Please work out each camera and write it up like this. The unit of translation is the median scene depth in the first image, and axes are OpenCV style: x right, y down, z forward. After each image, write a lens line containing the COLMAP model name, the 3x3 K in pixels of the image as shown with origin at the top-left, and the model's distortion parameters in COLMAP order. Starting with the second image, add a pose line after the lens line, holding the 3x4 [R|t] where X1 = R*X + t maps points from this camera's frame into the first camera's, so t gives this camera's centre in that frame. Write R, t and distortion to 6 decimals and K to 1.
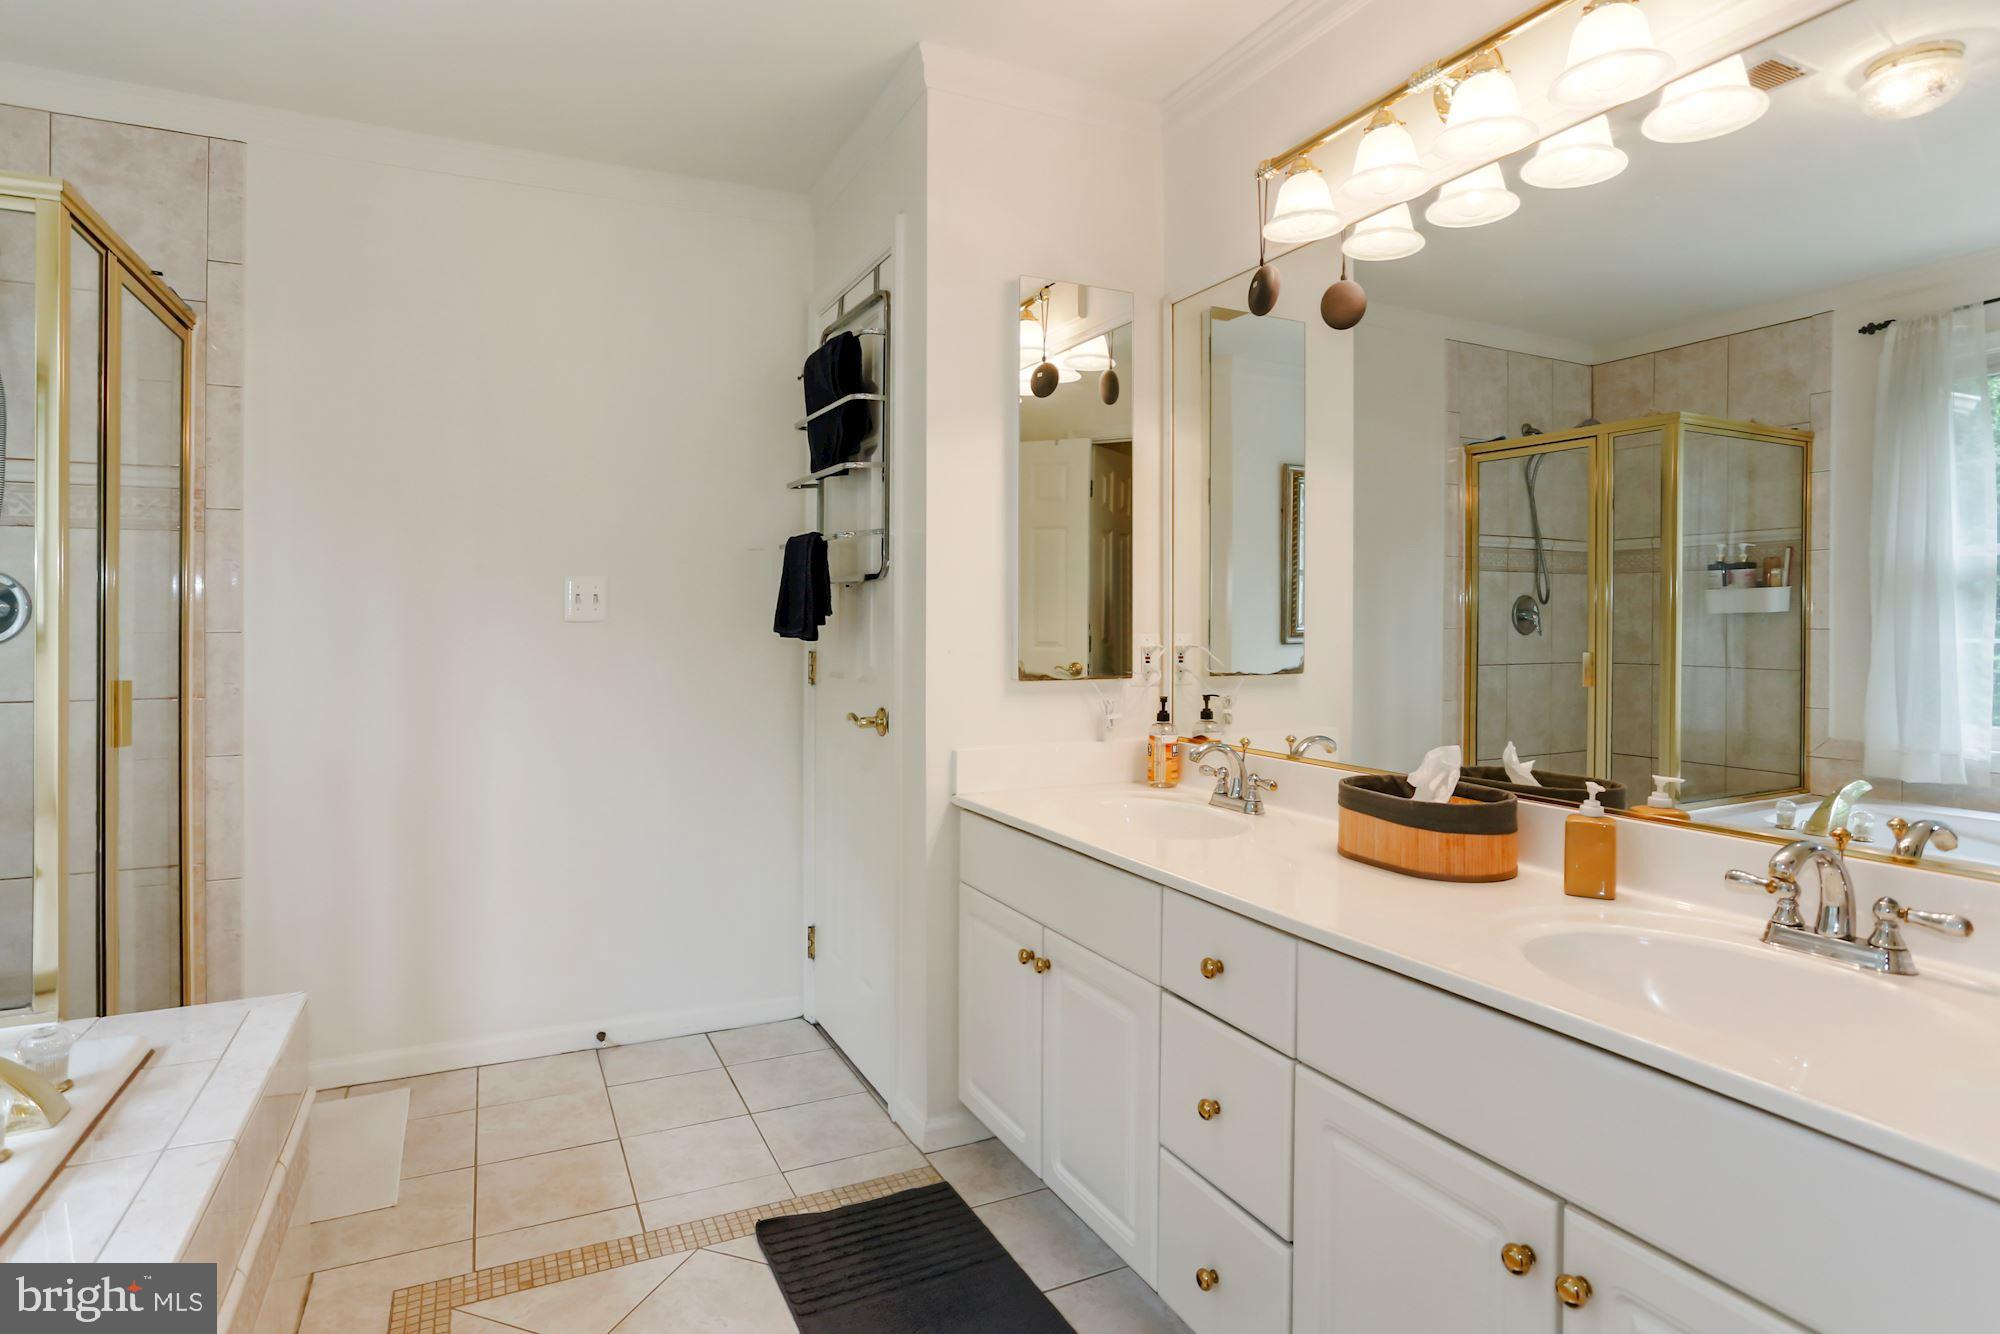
lens RADIAL K [[1066.1, 0, 1000.2], [0, 1066.1, 616.9], [0, 0, 1]] dist [-0.058854, 0.035114]
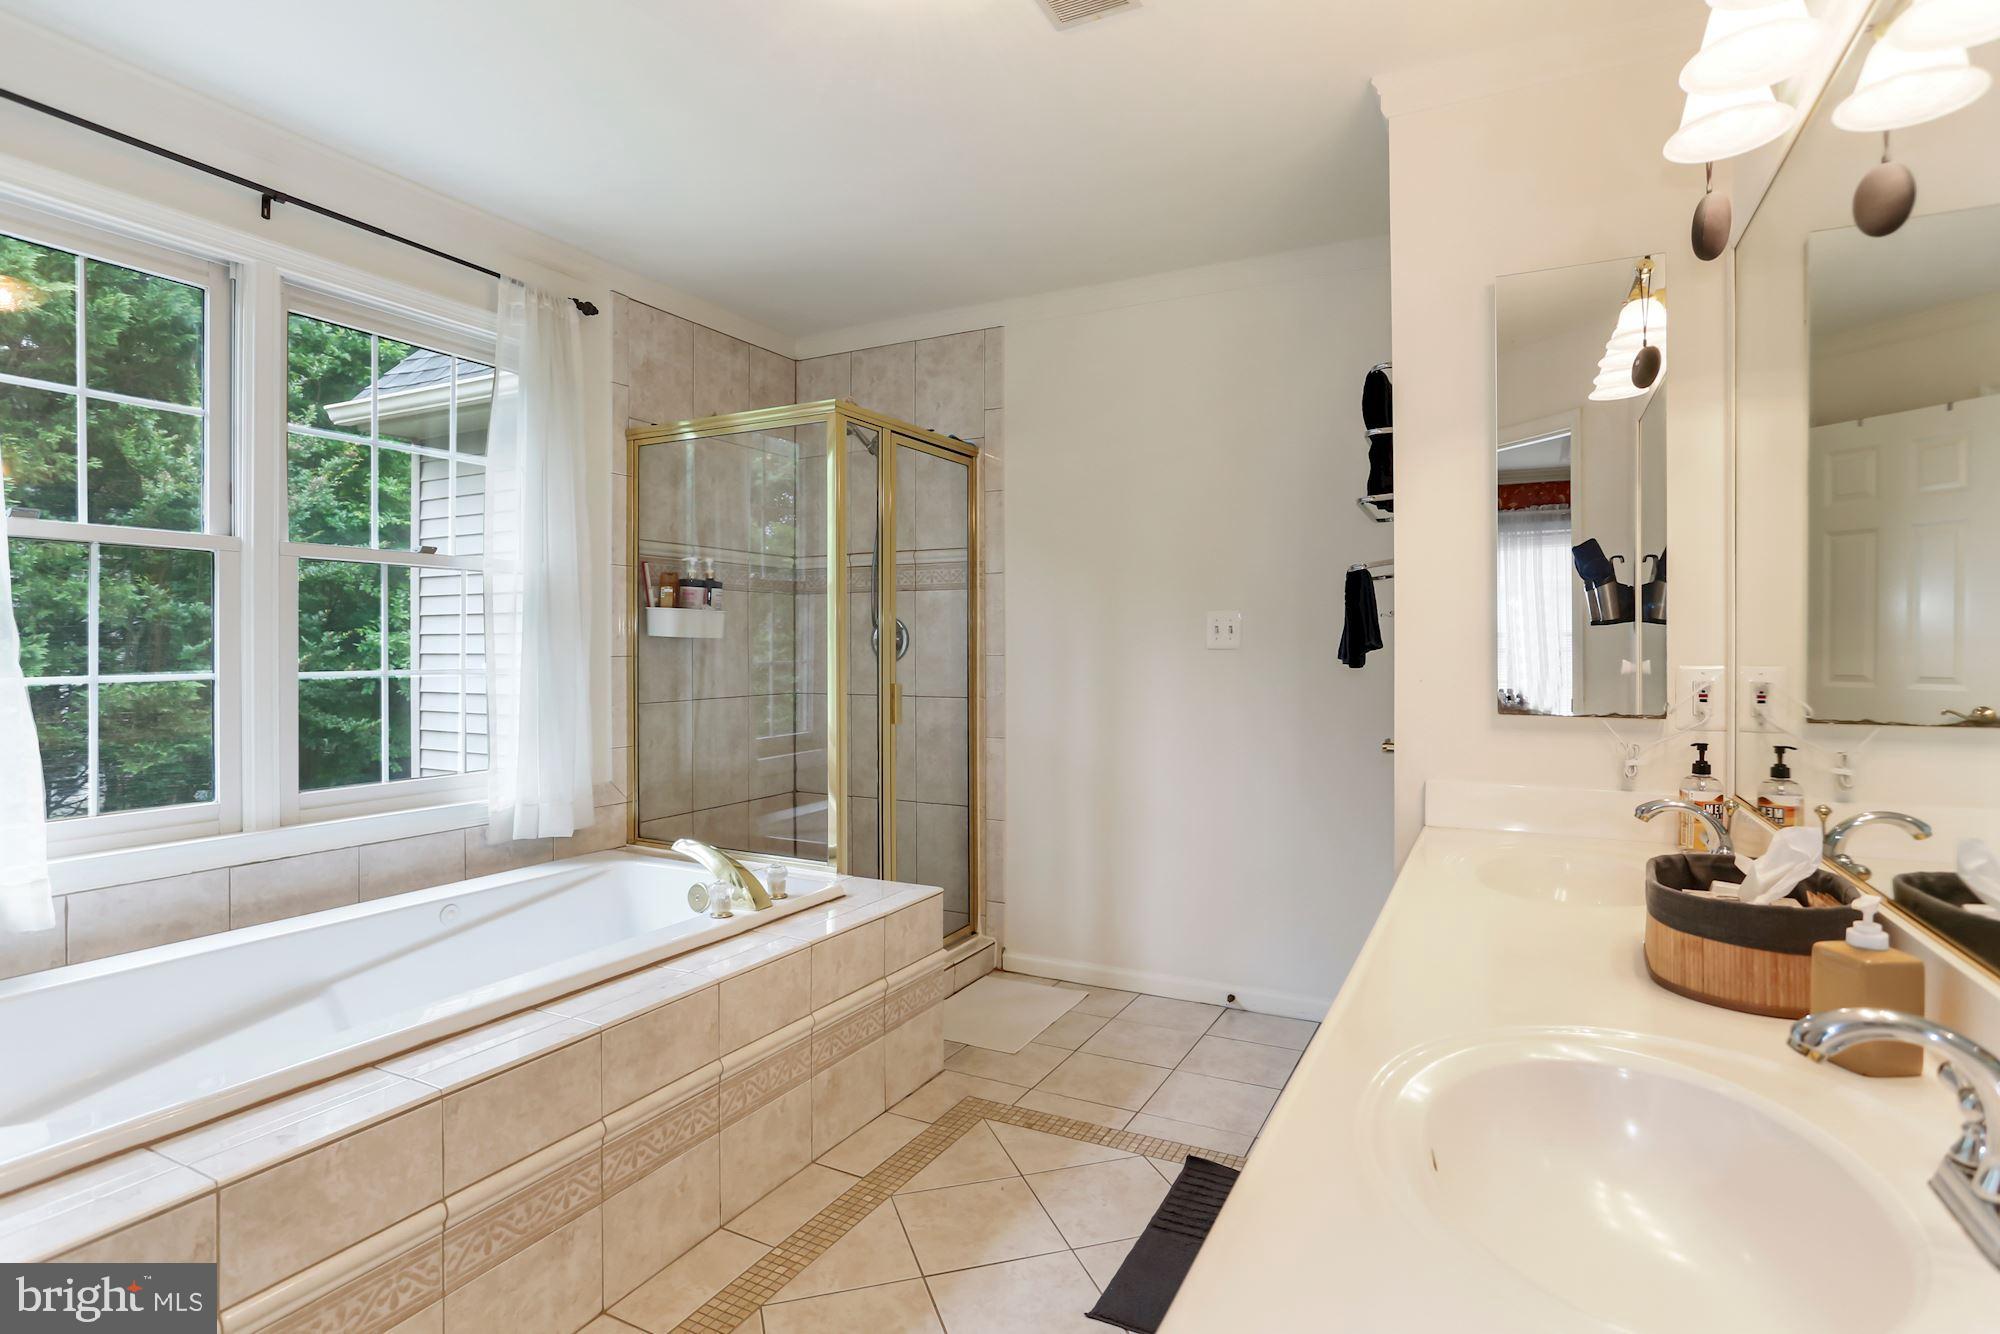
lens RADIAL K [[1025.0, 0, 987.4], [0, 1025.0, 653.3], [0, 0, 1]] dist [-0.056643, 0.031917]
pose [[0.601476, 0.006032, -0.798868, 0.434345], [0.000445, 0.999969, 0.007885, -0.000042], [0.798891, -0.005098, 0.601455, 0.106543]]
